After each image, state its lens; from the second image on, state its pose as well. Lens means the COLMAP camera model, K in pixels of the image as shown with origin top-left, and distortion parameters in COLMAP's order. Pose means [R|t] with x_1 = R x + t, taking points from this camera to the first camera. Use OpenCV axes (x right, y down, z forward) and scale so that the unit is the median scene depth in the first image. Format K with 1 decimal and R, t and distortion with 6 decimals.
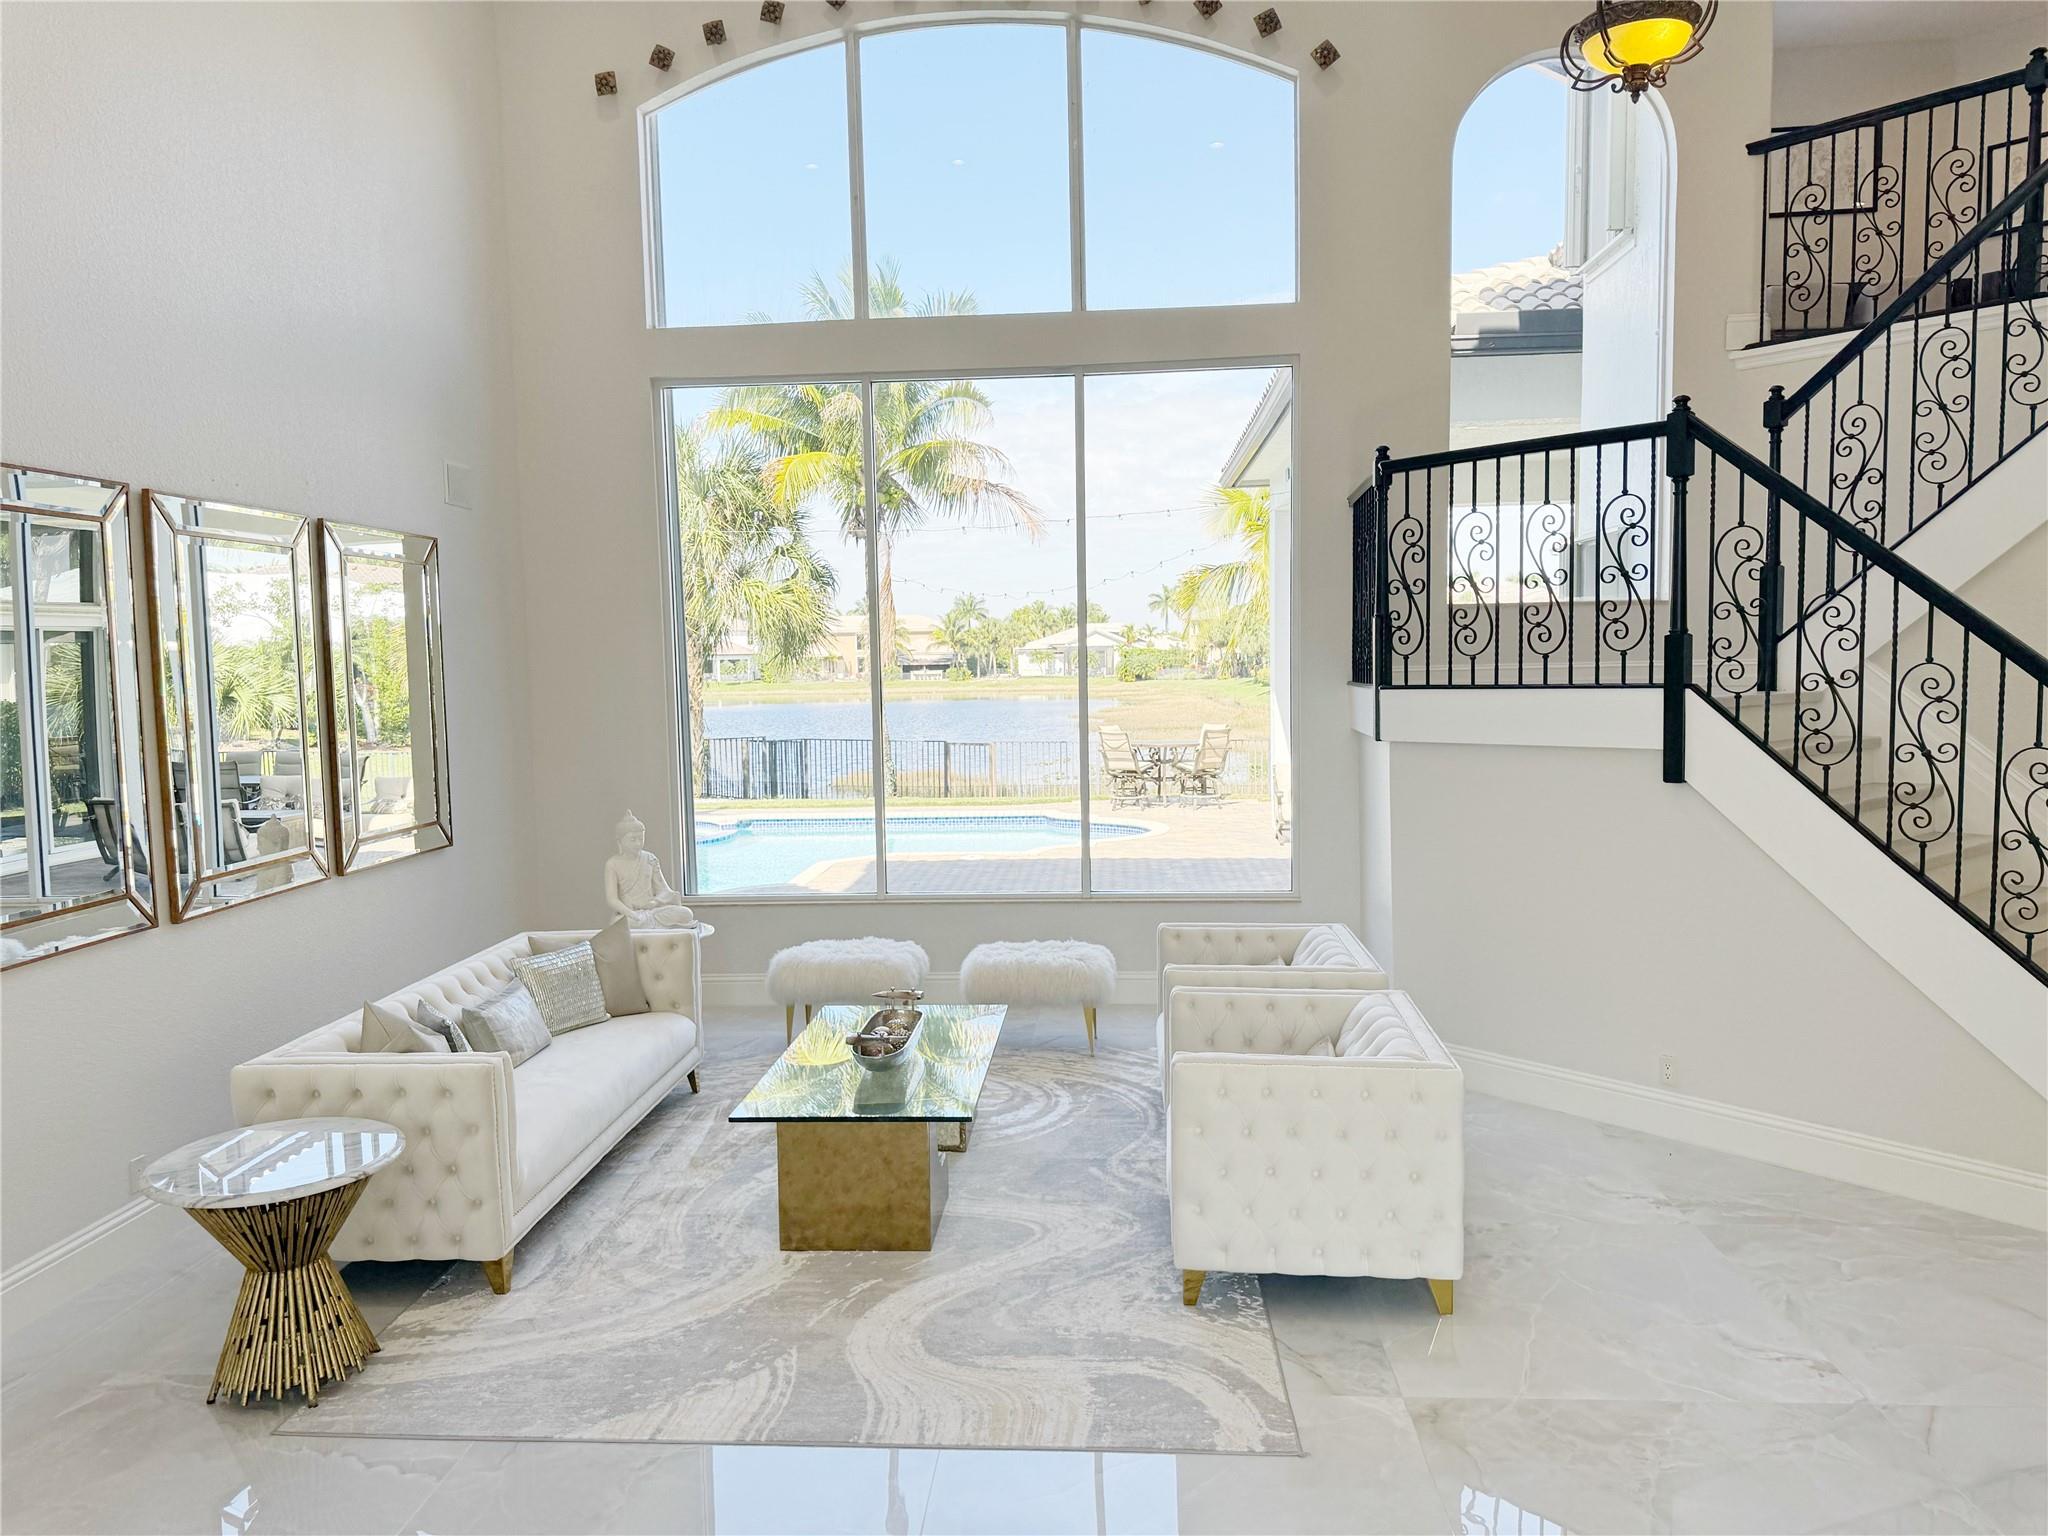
lens RADIAL K [[1453.2, 0, 1026.9], [0, 1453.2, 778.1], [0, 0, 1]] dist [0.042367, -0.034160]
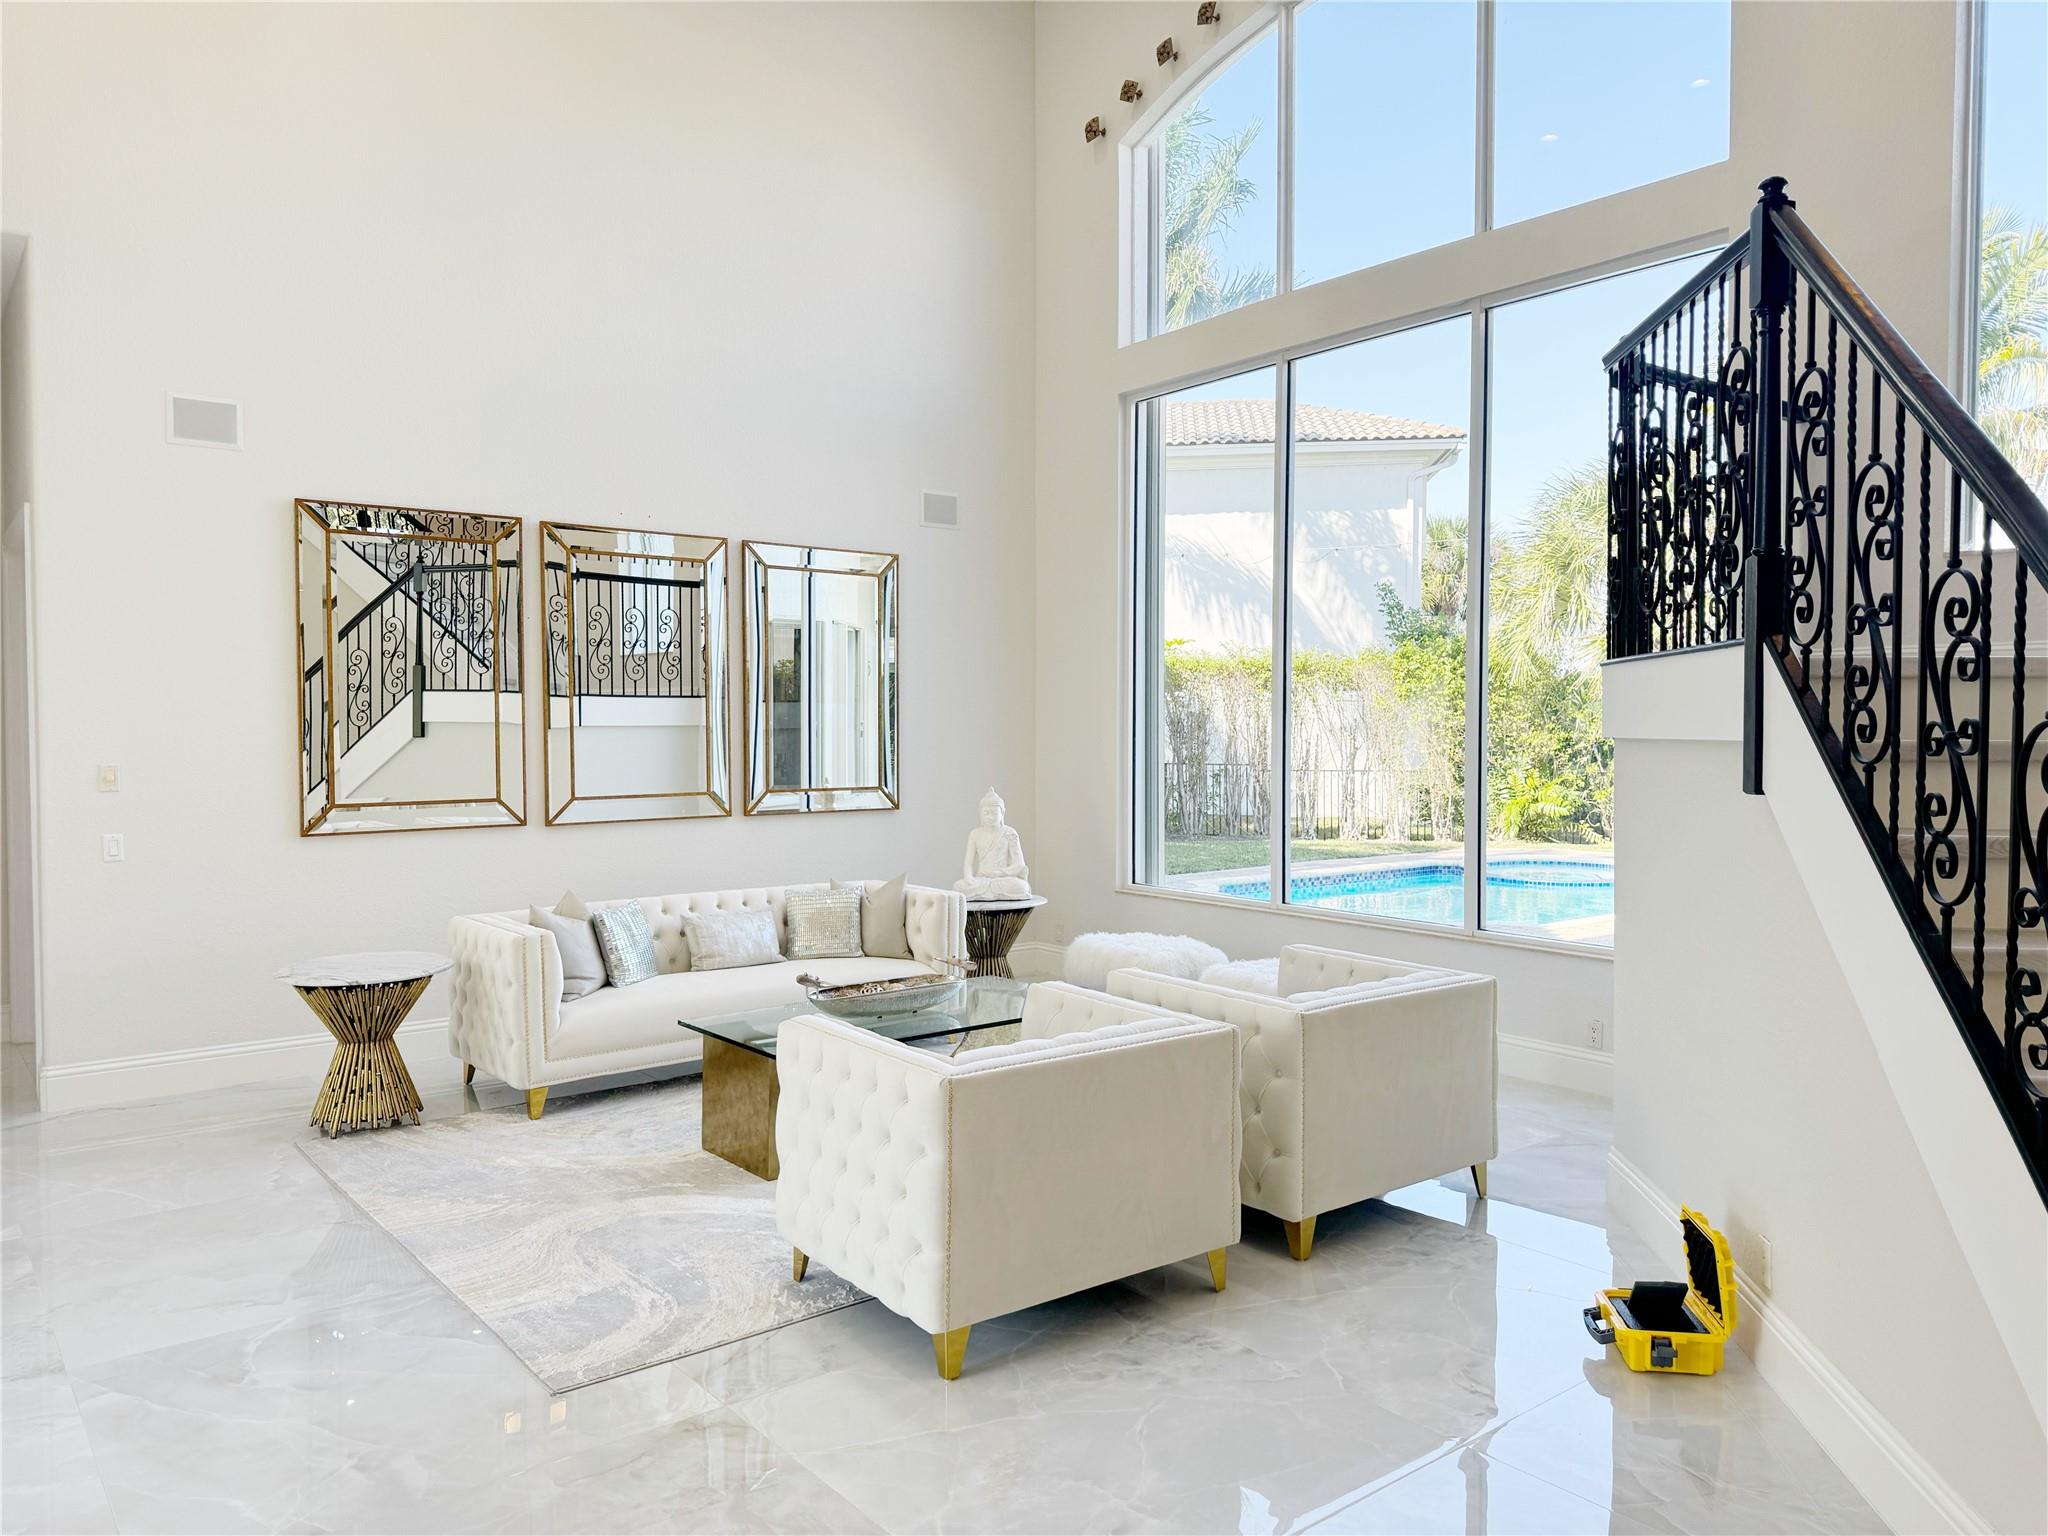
lens RADIAL K [[1453.2, 0, 1026.9], [0, 1453.2, 778.1], [0, 0, 1]] dist [0.042367, -0.034160]
pose [[0.671177, 0.045187, -0.739918, 0.674042], [-0.068760, 0.997632, -0.001447, 0.017951], [0.738101, 0.051848, 0.672695, 0.336681]]
